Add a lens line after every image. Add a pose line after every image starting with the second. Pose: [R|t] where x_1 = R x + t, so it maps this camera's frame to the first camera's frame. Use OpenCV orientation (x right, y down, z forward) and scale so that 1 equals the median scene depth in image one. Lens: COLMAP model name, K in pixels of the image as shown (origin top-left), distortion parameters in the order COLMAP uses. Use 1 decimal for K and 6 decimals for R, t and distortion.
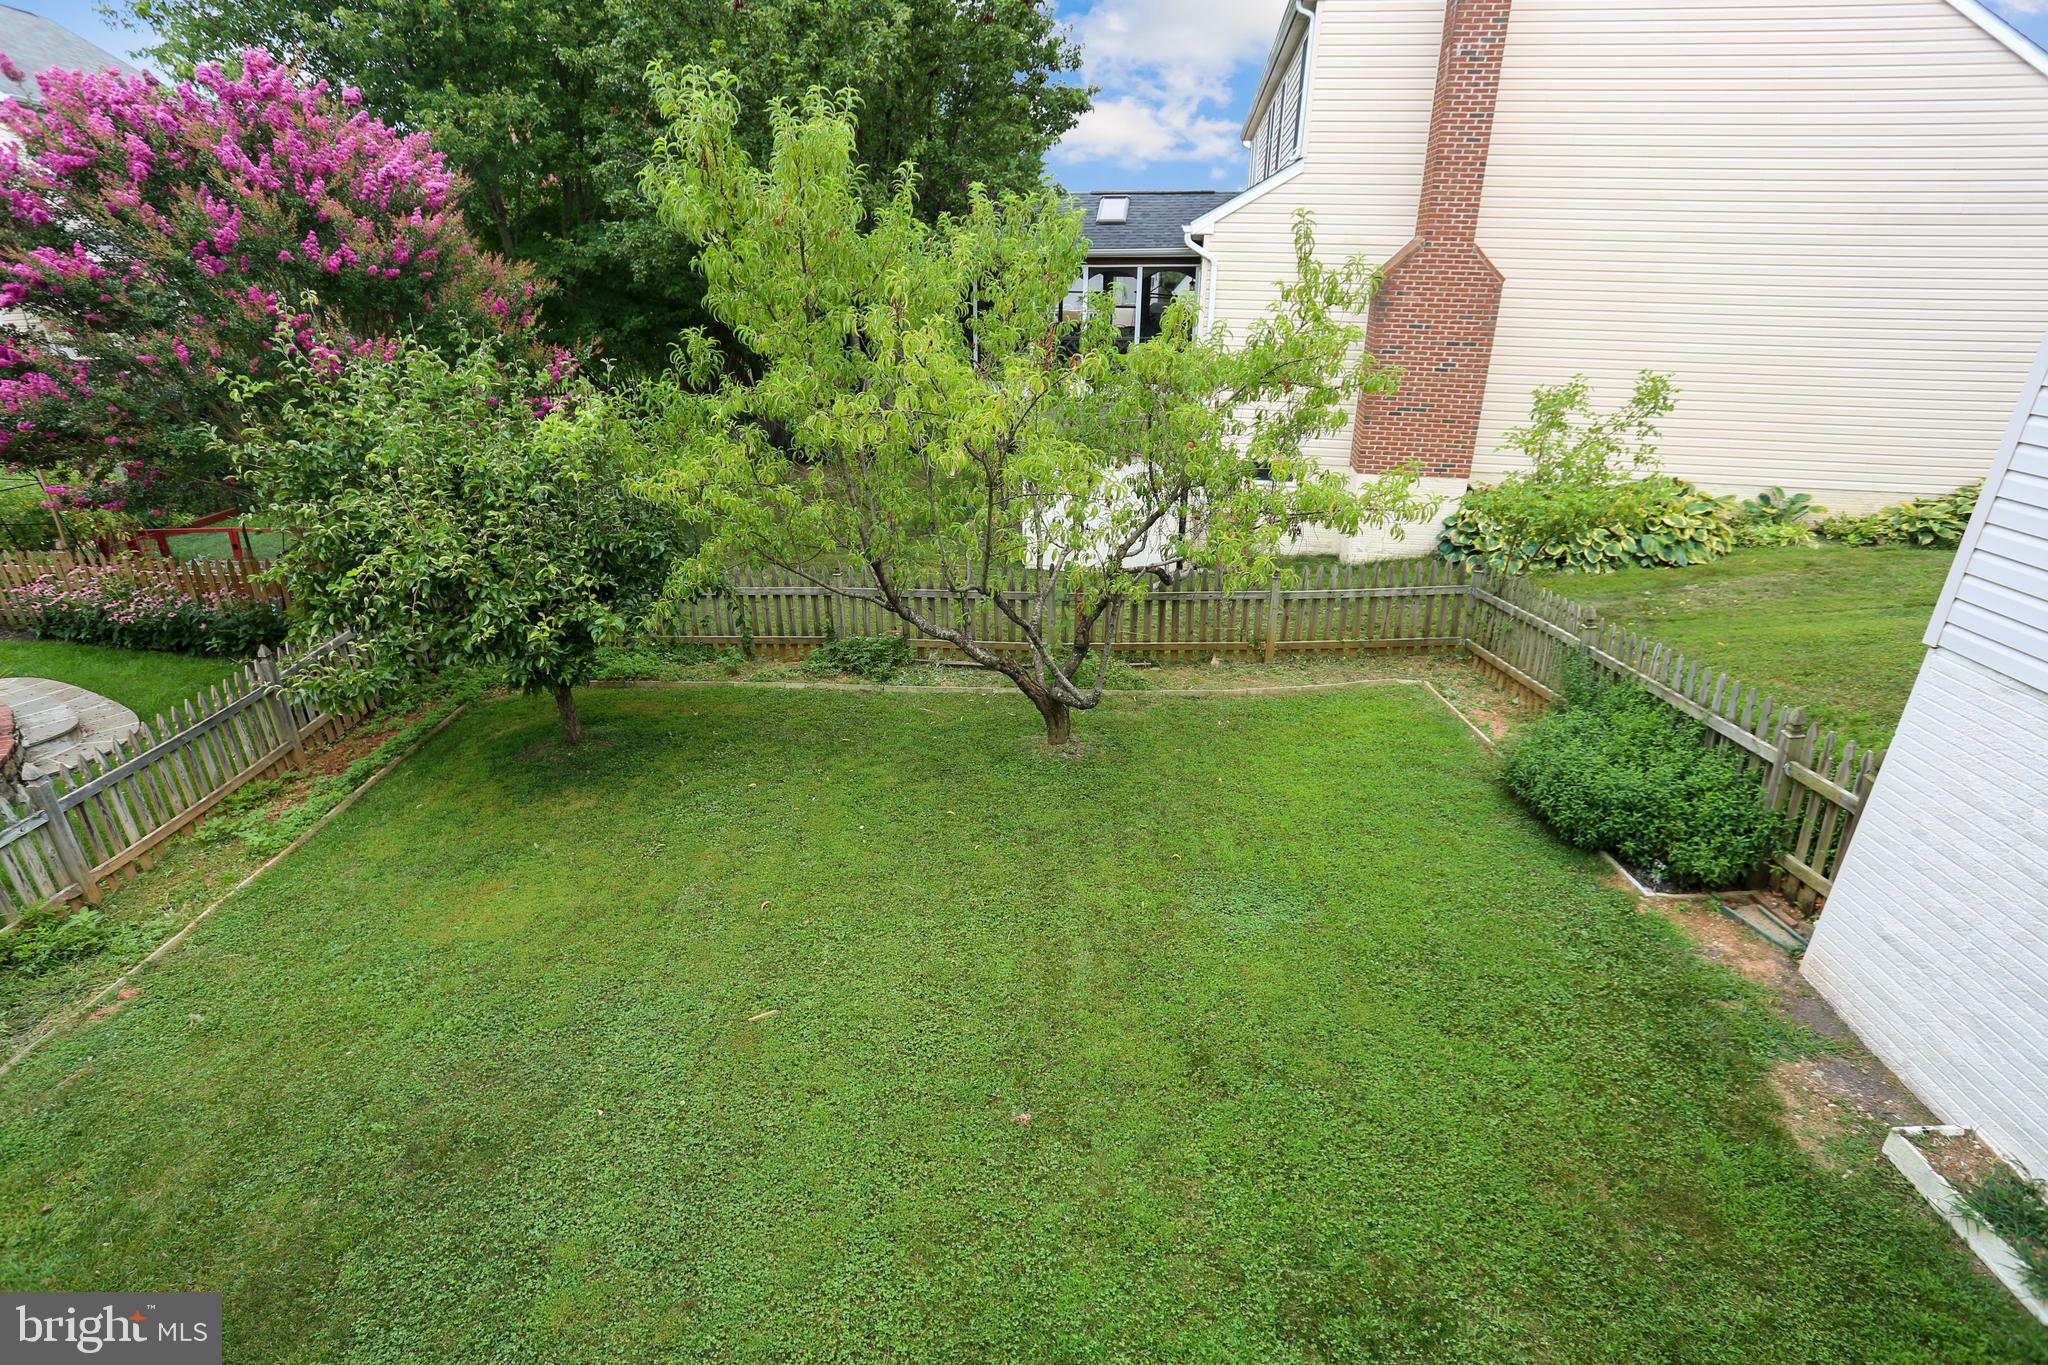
lens RADIAL K [[981.8, 0, 1011.9], [0, 981.8, 686.8], [0, 0, 1]] dist [-0.078016, 0.032903]
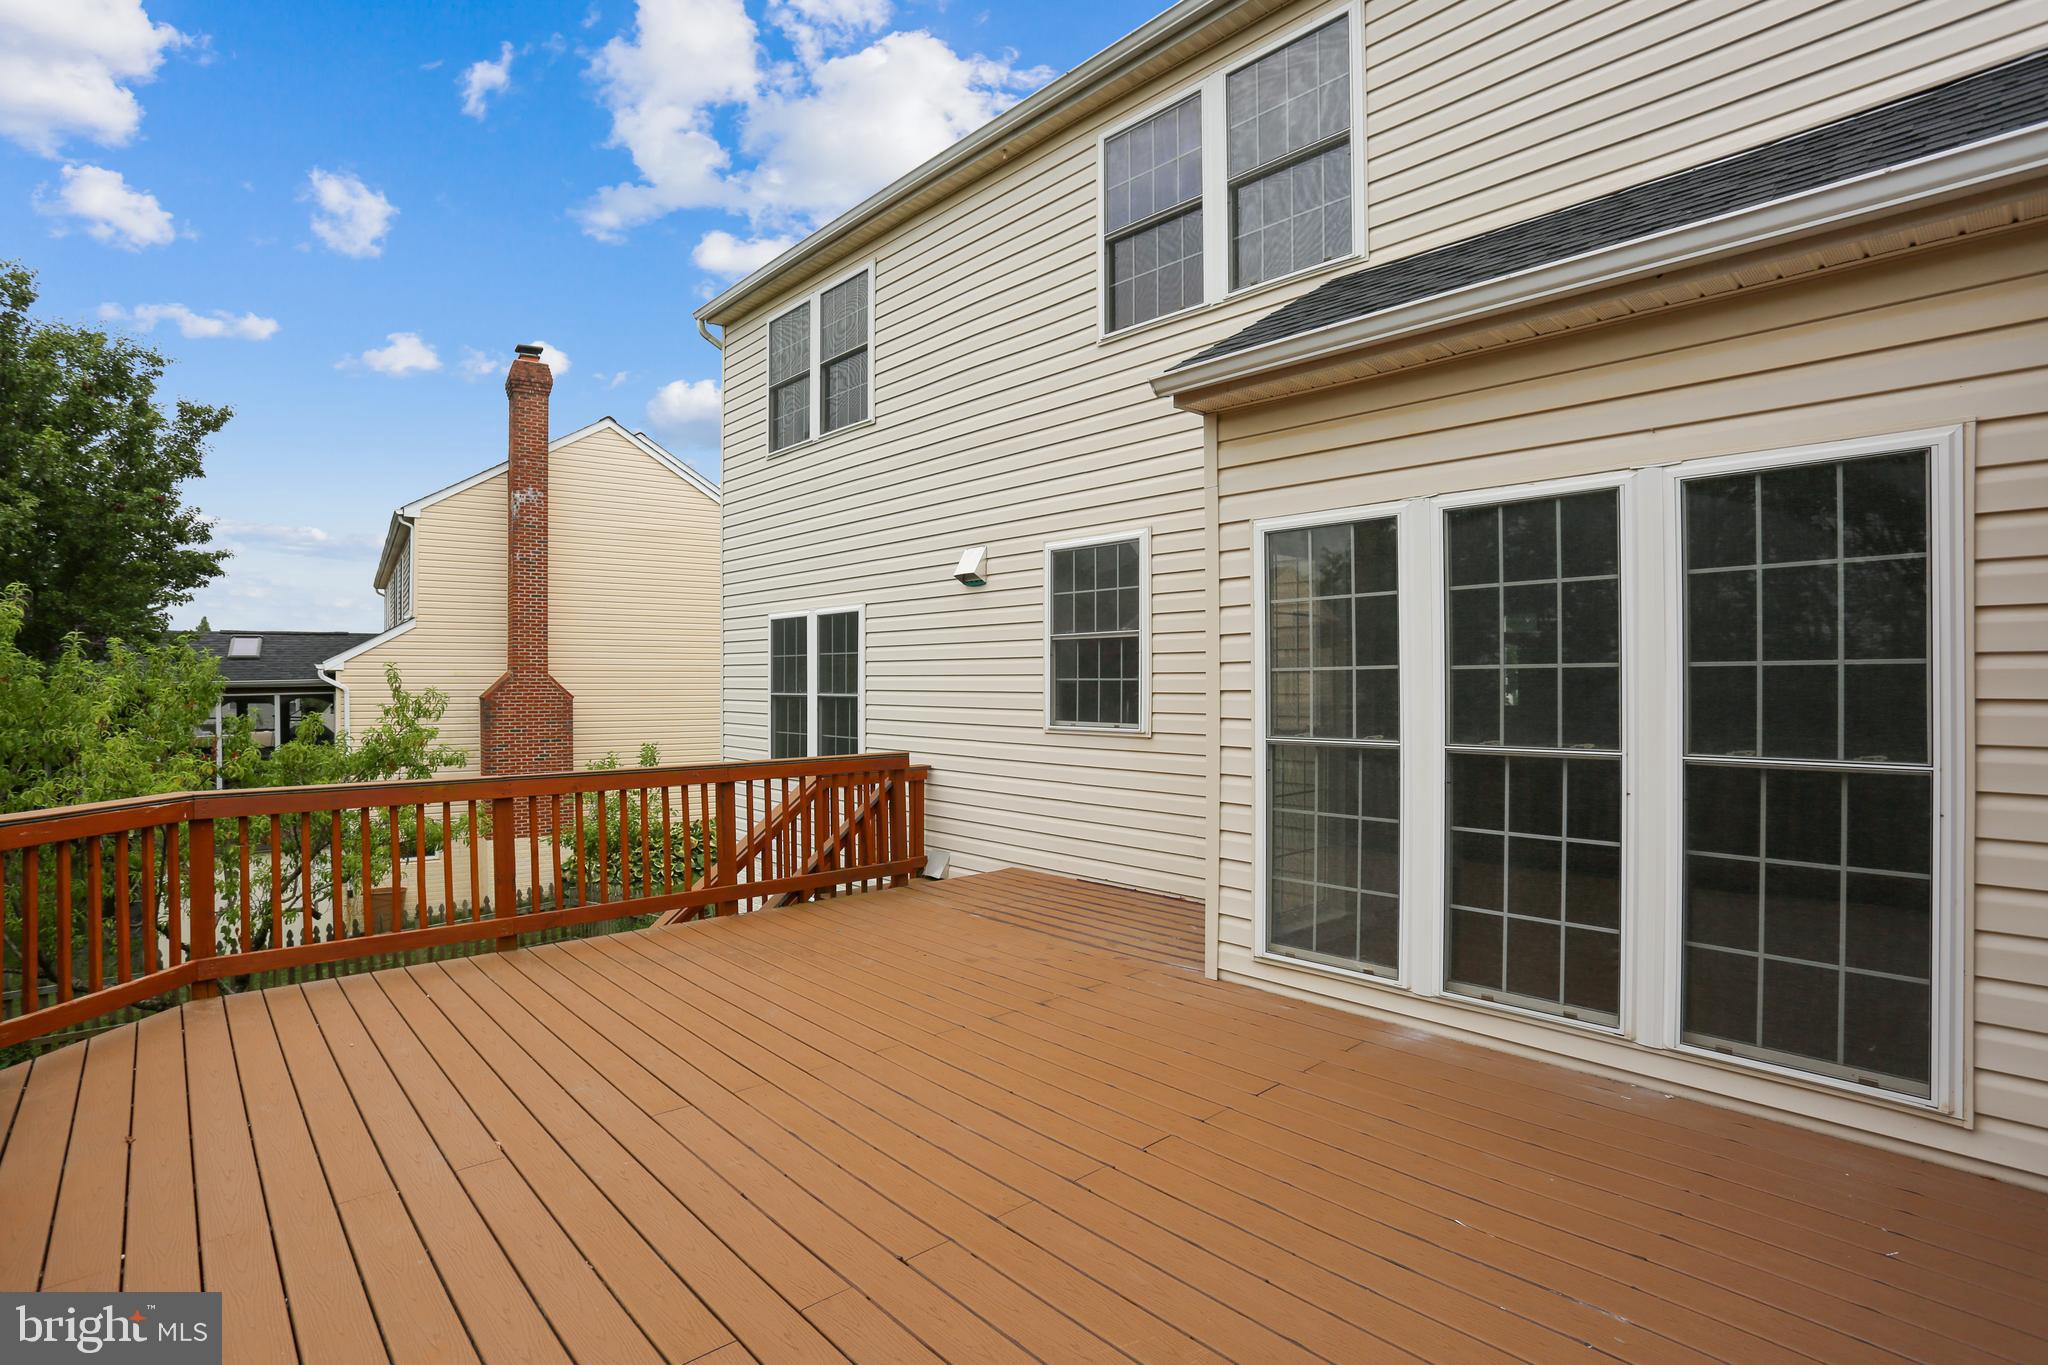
lens RADIAL K [[998.0, 0, 1014.9], [0, 998.0, 683.1], [0, 0, 1]] dist [-0.064914, 0.021868]
pose [[0.717129, -0.006675, 0.696909, -0.066115], [0.286800, 0.914189, -0.286365, 0.222090], [-0.635195, 0.405234, 0.657505, -0.529903]]
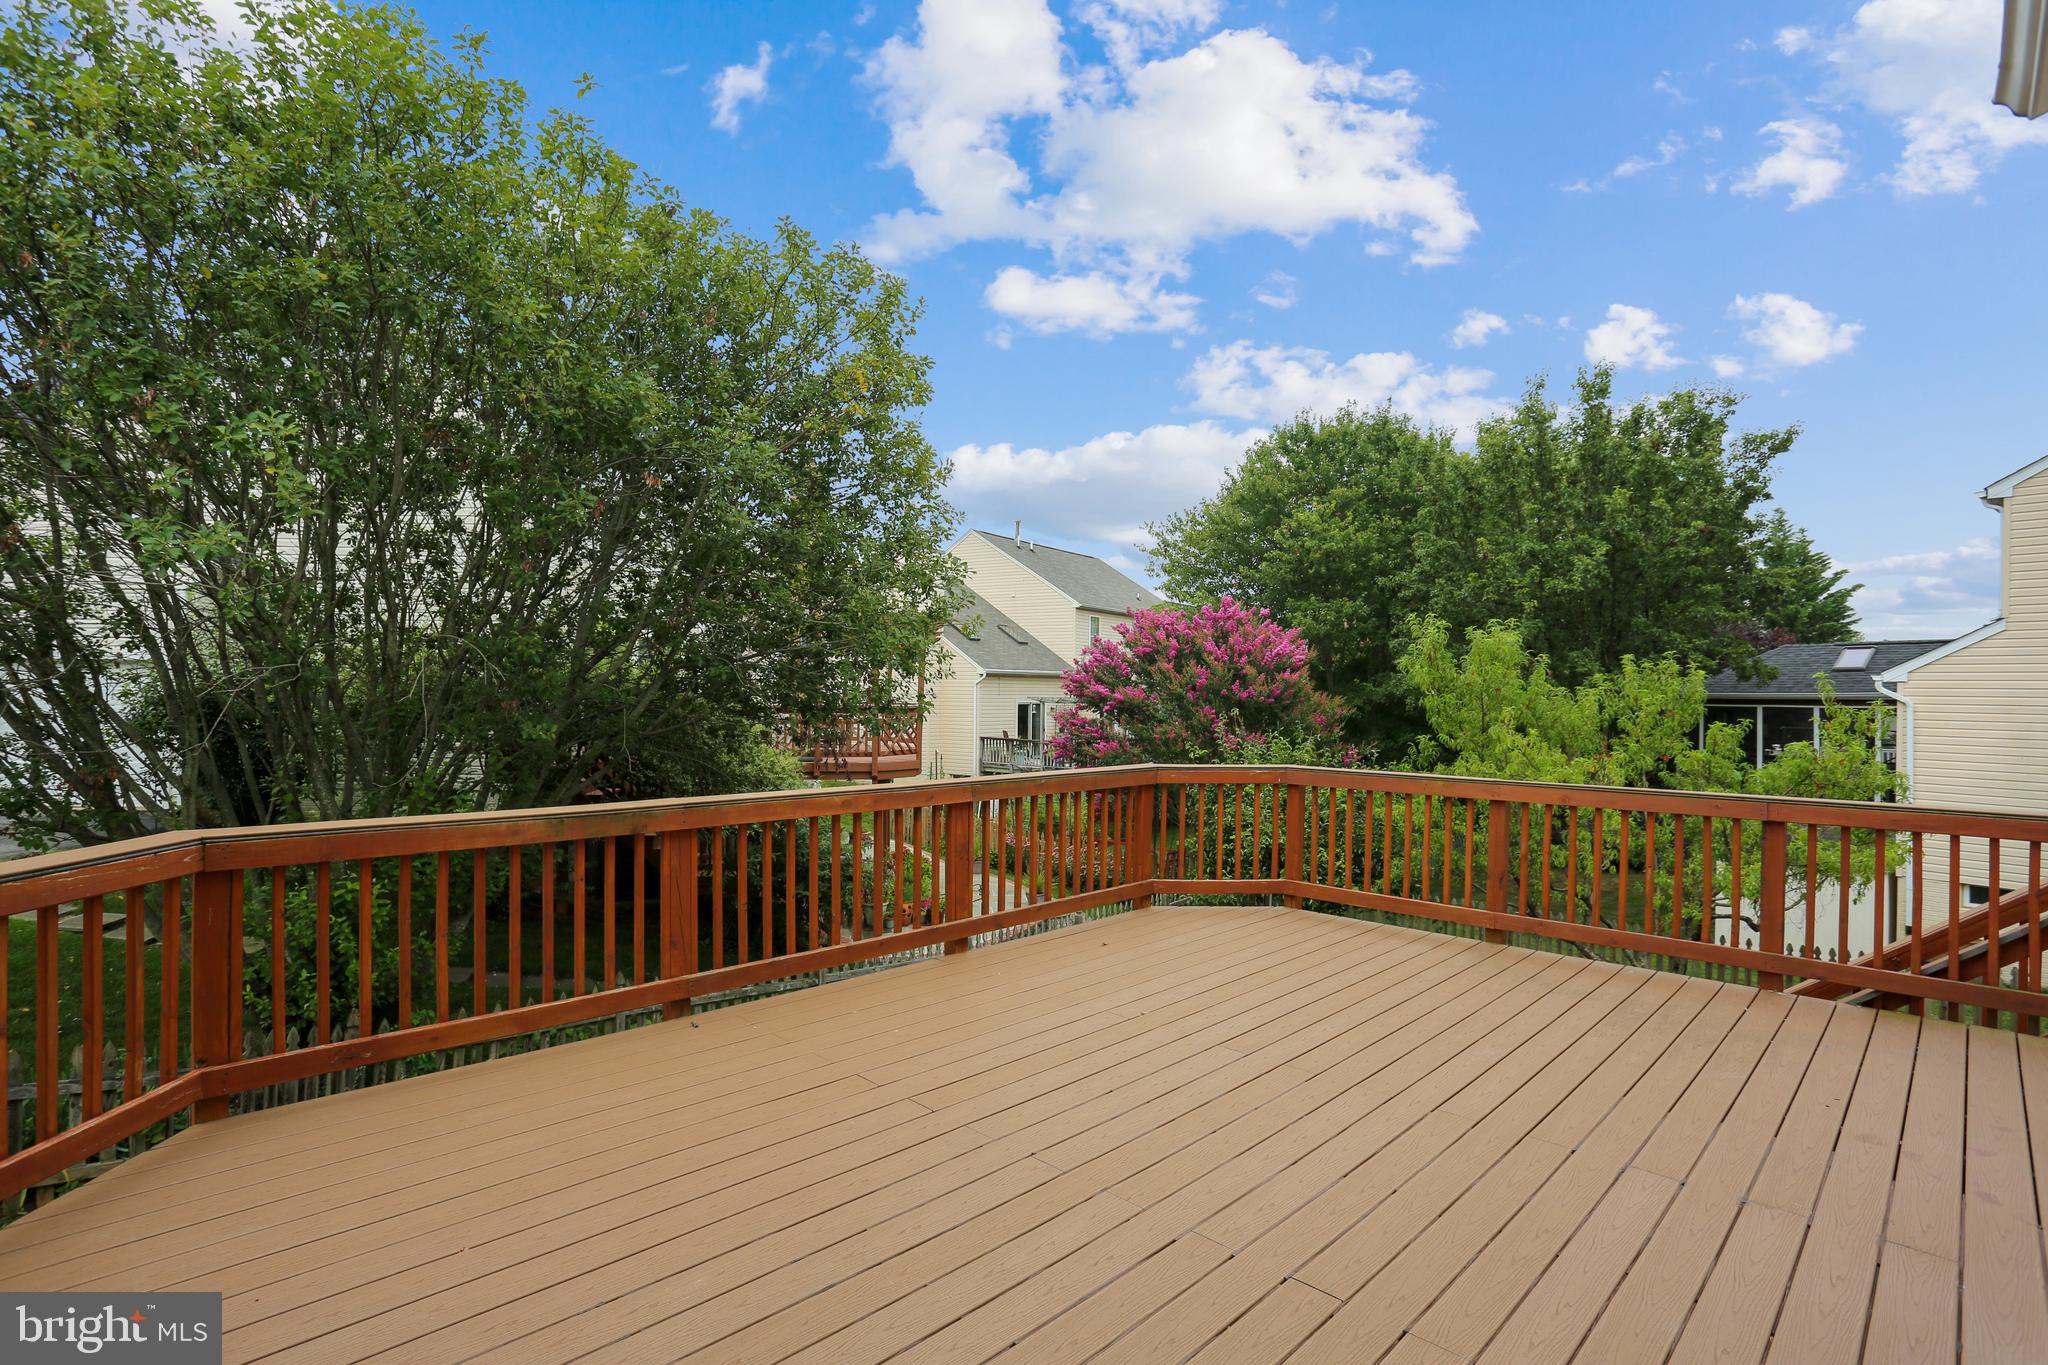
lens RADIAL K [[981.8, 0, 1011.9], [0, 981.8, 686.8], [0, 0, 1]] dist [-0.078016, 0.032903]
pose [[0.723720, -0.000188, -0.690094, 0.280998], [-0.283850, 0.911410, -0.297930, 0.234365], [0.629014, 0.411501, 0.659551, -0.552780]]
